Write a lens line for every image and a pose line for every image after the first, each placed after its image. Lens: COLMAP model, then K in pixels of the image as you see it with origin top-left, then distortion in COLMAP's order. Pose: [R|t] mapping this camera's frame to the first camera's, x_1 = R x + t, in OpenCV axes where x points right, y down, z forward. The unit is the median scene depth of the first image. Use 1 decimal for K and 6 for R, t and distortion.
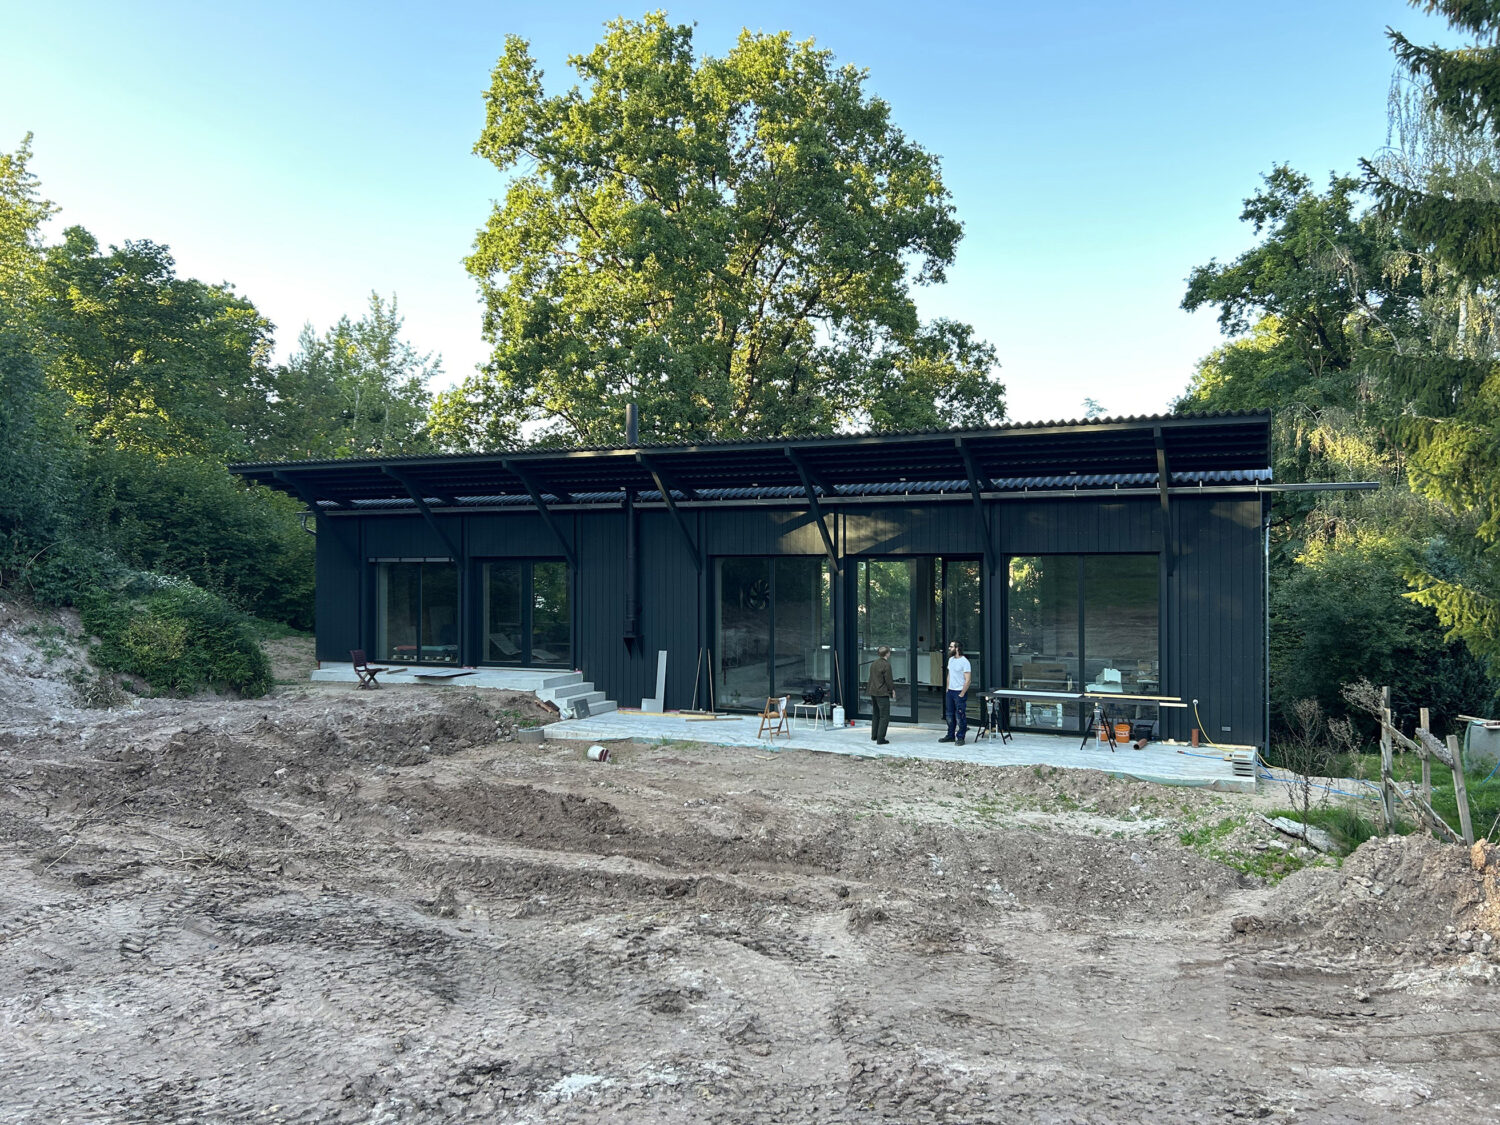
lens RADIAL K [[1140.8, 0, 750.0], [0, 1140.8, 562.5], [0, 0, 1]] dist [0.007075, 0.000753]
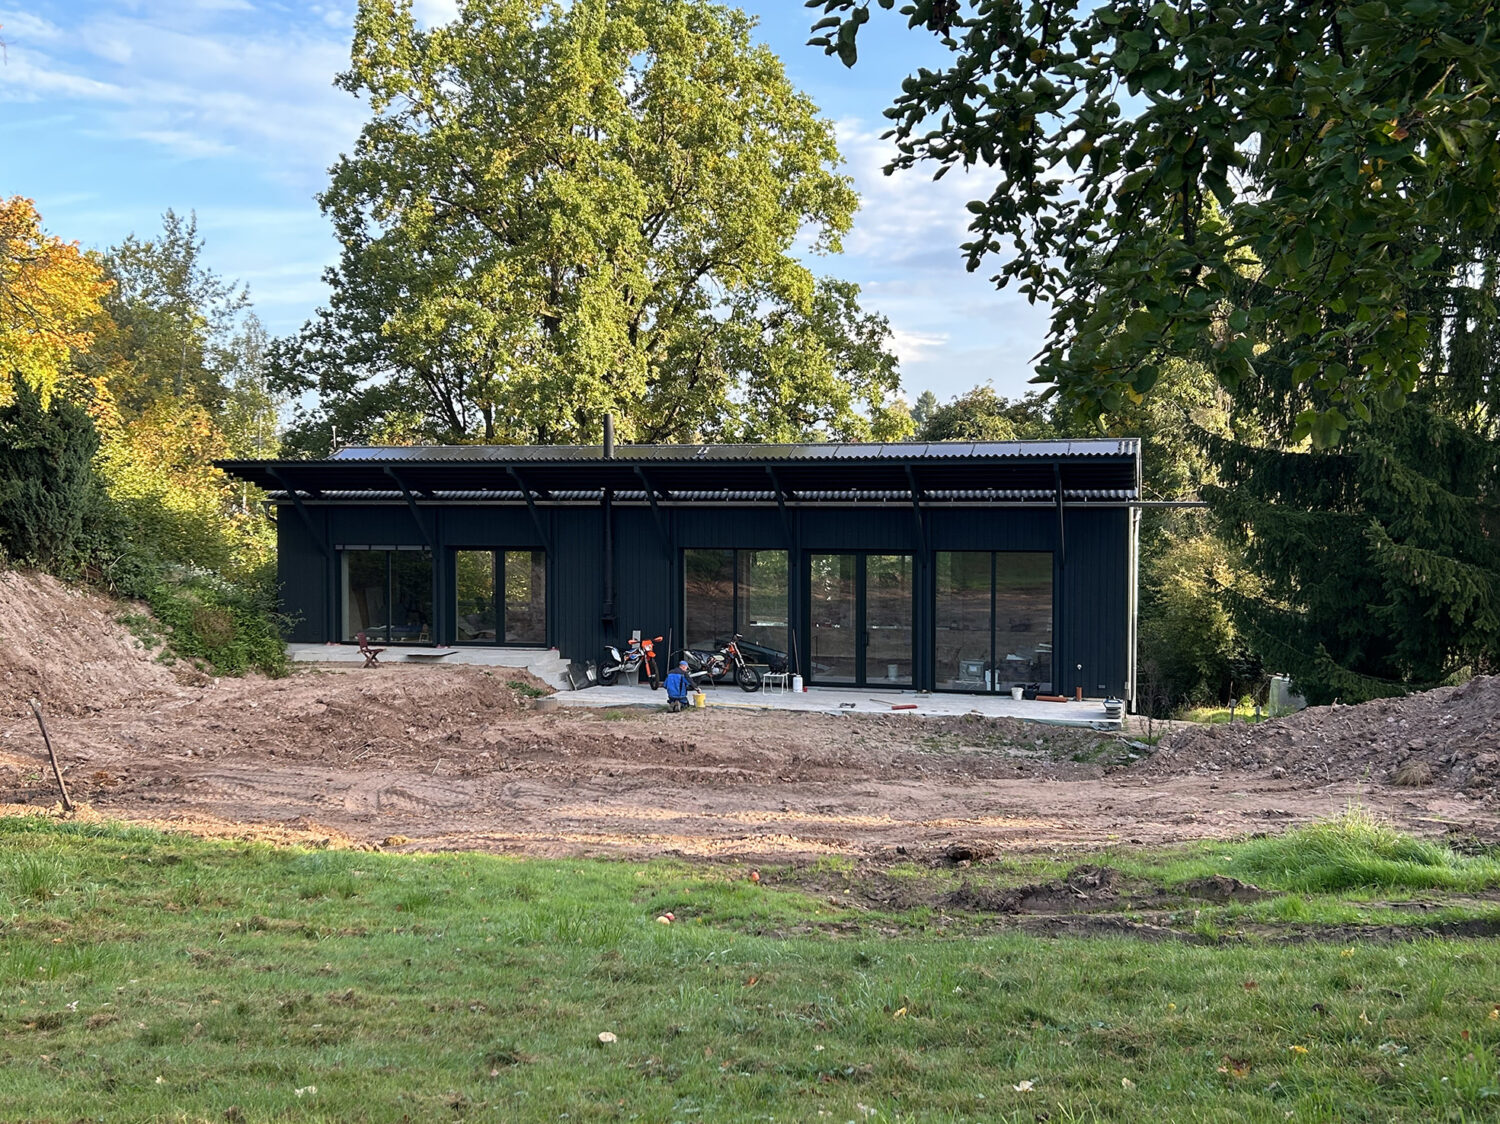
lens RADIAL K [[1485.2, 0, 750.0], [0, 1485.2, 562.0], [0, 0, 1]] dist [-0.005404, 0.000582]
pose [[0.987504, -0.004026, 0.157542, -0.164785], [-0.002495, 0.999149, 0.041175, -0.043938], [-0.157574, -0.041054, 0.986653, -0.403465]]
